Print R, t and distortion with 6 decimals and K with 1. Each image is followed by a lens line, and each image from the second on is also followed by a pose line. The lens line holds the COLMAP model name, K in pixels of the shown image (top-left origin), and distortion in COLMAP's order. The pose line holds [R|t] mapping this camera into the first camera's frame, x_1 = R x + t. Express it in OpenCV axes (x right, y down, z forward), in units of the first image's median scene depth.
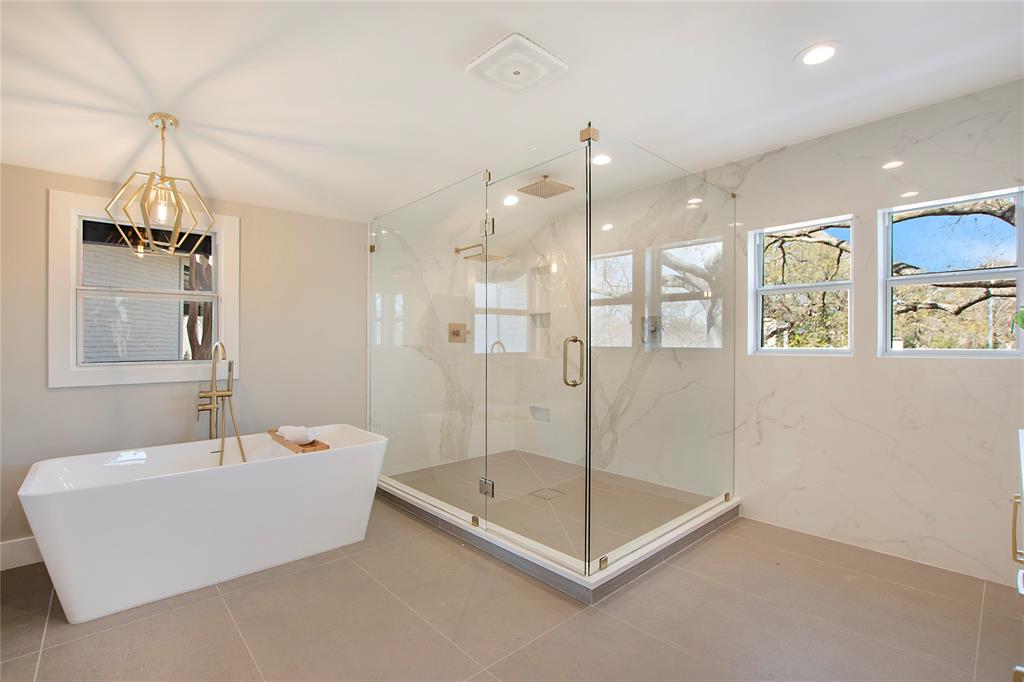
lens RADIAL K [[463.4, 0, 508.3], [0, 463.4, 341.5], [0, 0, 1]] dist [-0.032323, 0.003885]
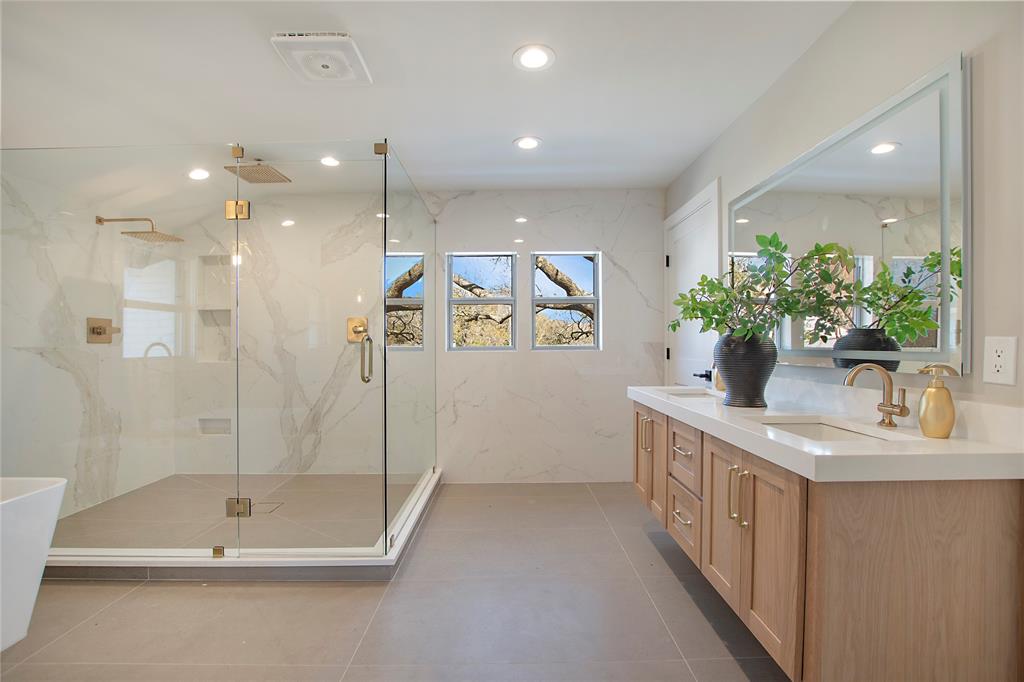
lens RADIAL K [[463.4, 0, 504.4], [0, 463.4, 343.7], [0, 0, 1]] dist [-0.032323, 0.003885]
pose [[0.674106, -0.003463, 0.738626, -0.221443], [0.003933, 0.999992, 0.001098, 0.004505], [-0.738624, 0.002165, 0.674114, 0.029022]]
